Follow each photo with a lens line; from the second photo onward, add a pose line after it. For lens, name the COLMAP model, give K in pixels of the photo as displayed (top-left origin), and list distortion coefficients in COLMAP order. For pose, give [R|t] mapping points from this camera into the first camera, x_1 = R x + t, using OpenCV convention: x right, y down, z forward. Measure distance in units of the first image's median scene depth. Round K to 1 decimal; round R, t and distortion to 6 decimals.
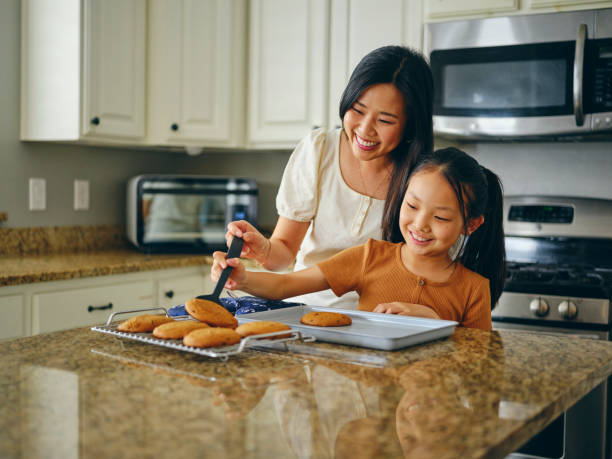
lens RADIAL K [[918.3, 0, 306.0], [0, 918.3, 229.5], [0, 0, 1]] dist [-0.016207, -0.082301]
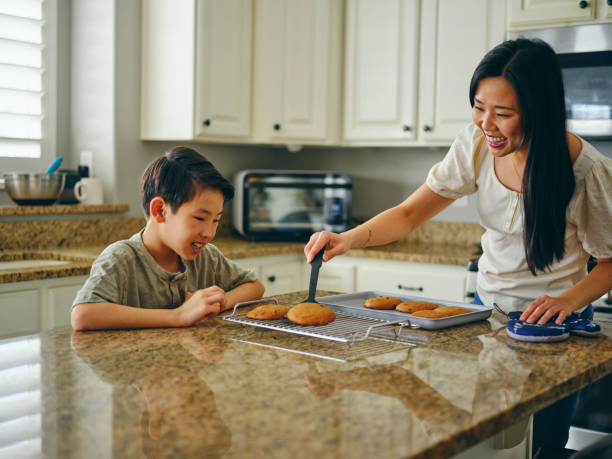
lens RADIAL K [[918.3, 0, 306.0], [0, 918.3, 229.5], [0, 0, 1]] dist [-0.016207, -0.082301]
pose [[0.994229, 0.008552, -0.106939, 0.010810], [-0.006536, 0.999795, 0.019185, -0.010529], [0.107082, -0.018375, 0.994080, -0.099050]]
